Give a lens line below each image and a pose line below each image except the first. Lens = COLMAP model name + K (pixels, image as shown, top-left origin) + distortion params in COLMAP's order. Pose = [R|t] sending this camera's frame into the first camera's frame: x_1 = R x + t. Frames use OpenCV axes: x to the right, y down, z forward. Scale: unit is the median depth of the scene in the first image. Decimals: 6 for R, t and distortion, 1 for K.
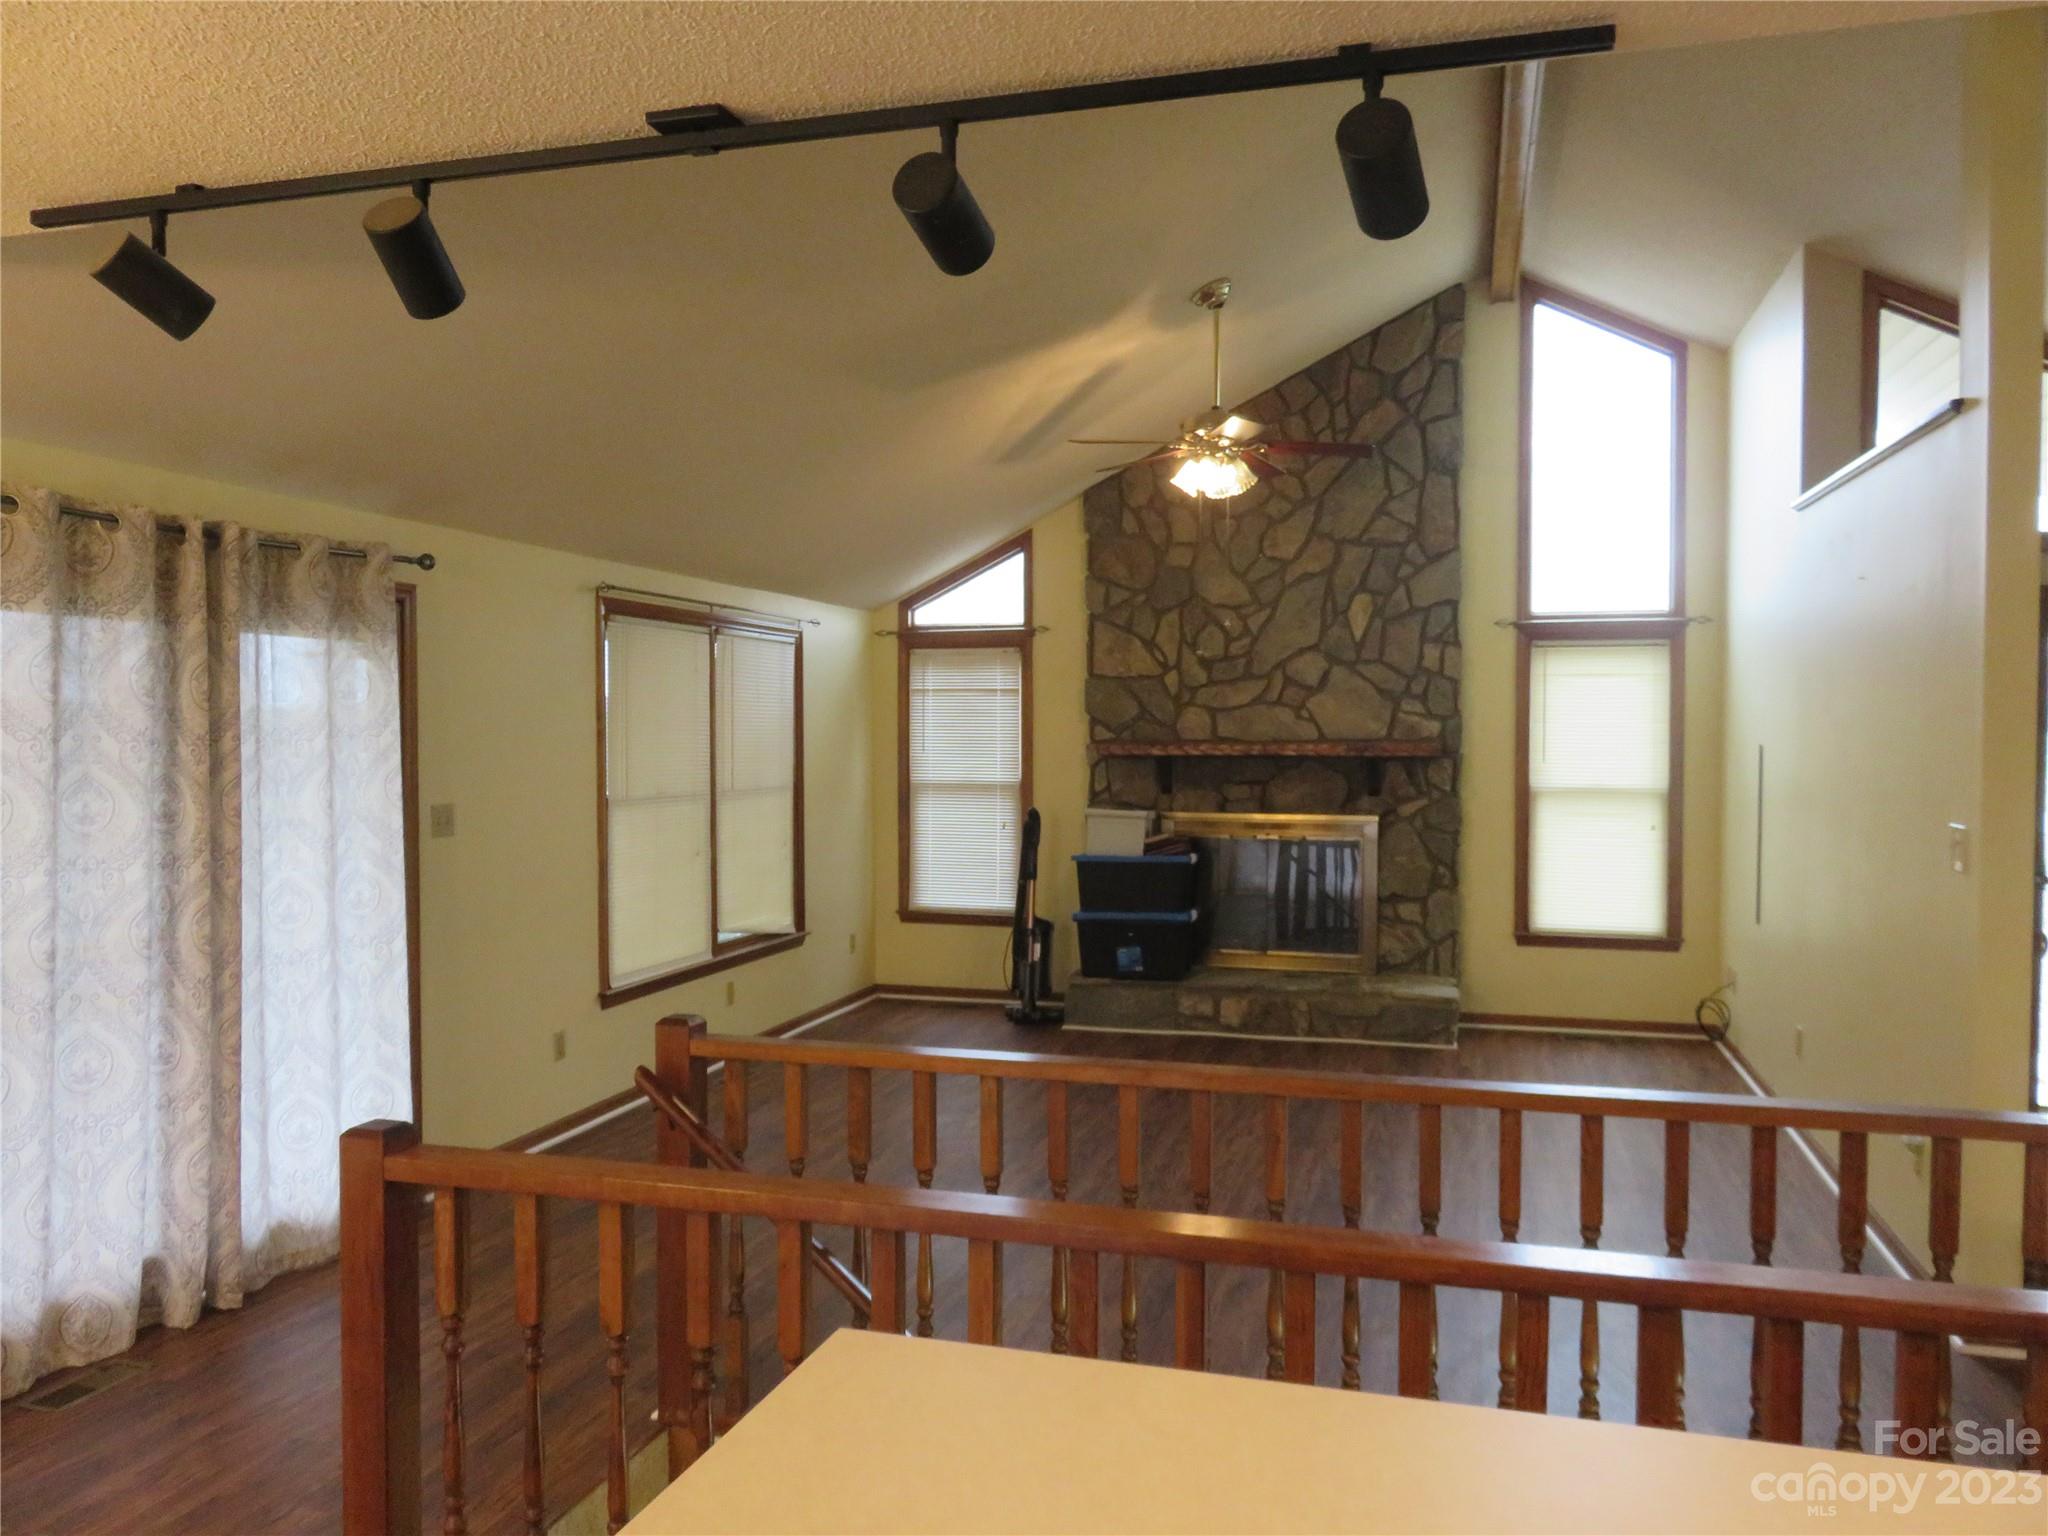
lens RADIAL K [[1535.3, 0, 1024.0], [0, 1535.3, 768.0], [0, 0, 1]] dist [-0.004132, -0.002970]
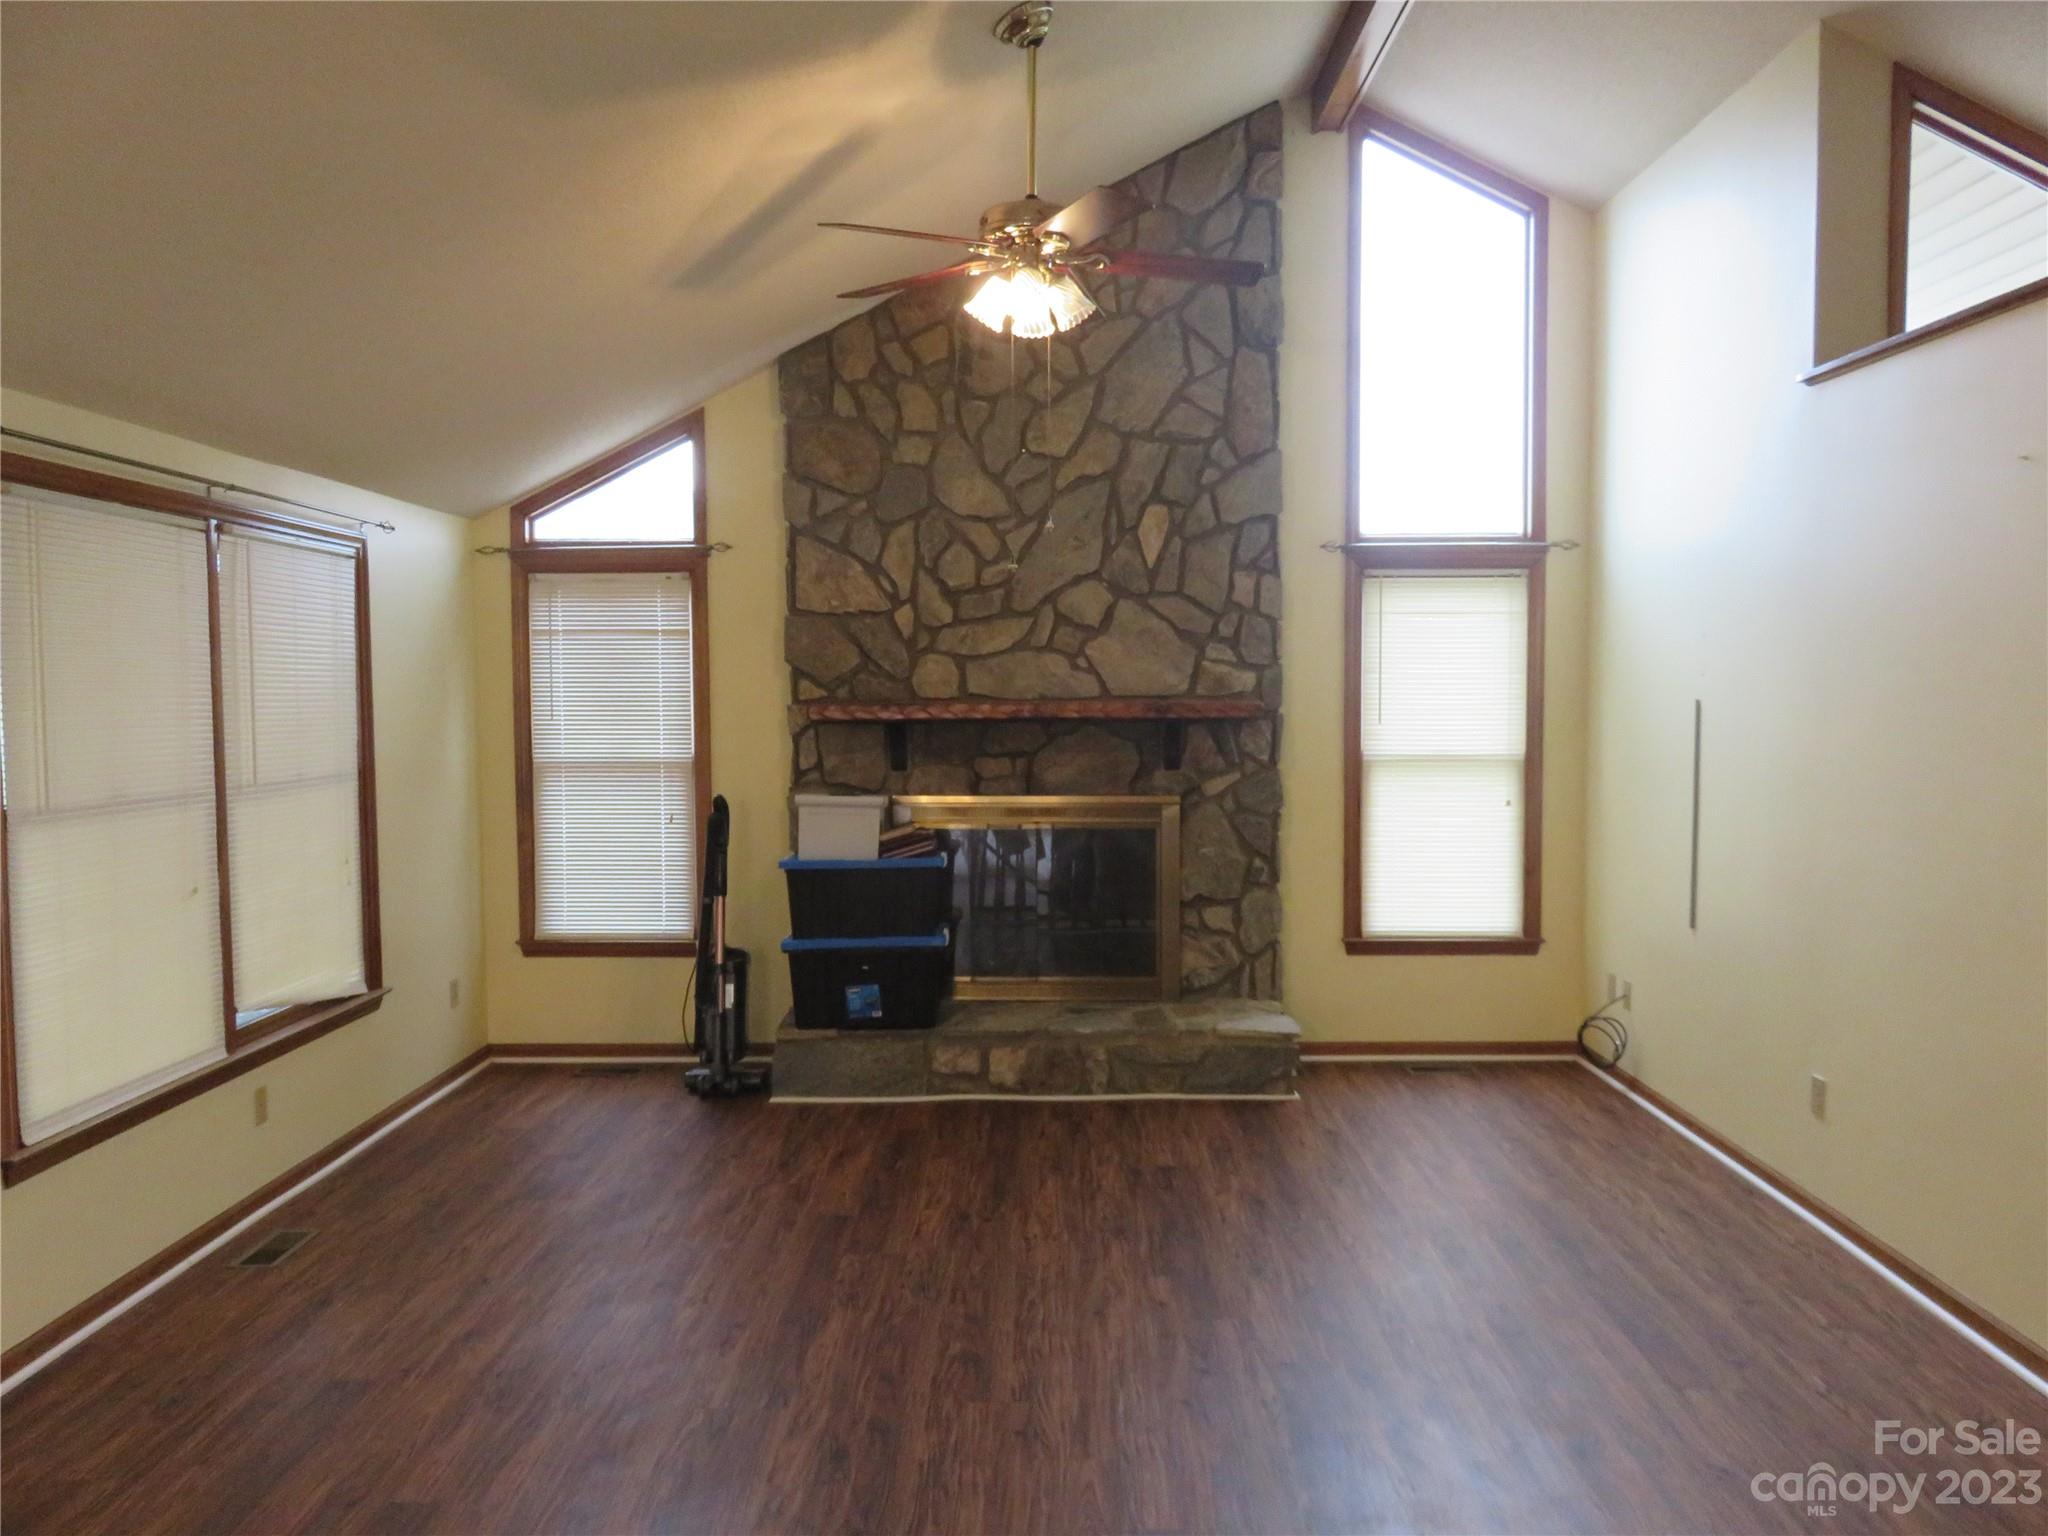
lens RADIAL K [[1535.3, 0, 1024.0], [0, 1535.3, 768.0], [0, 0, 1]] dist [-0.004132, -0.002970]
pose [[0.964813, -0.019344, 0.262223, -0.045475], [0.012291, 0.999518, 0.028511, -0.005417], [-0.262648, -0.024284, 0.964586, 0.279647]]
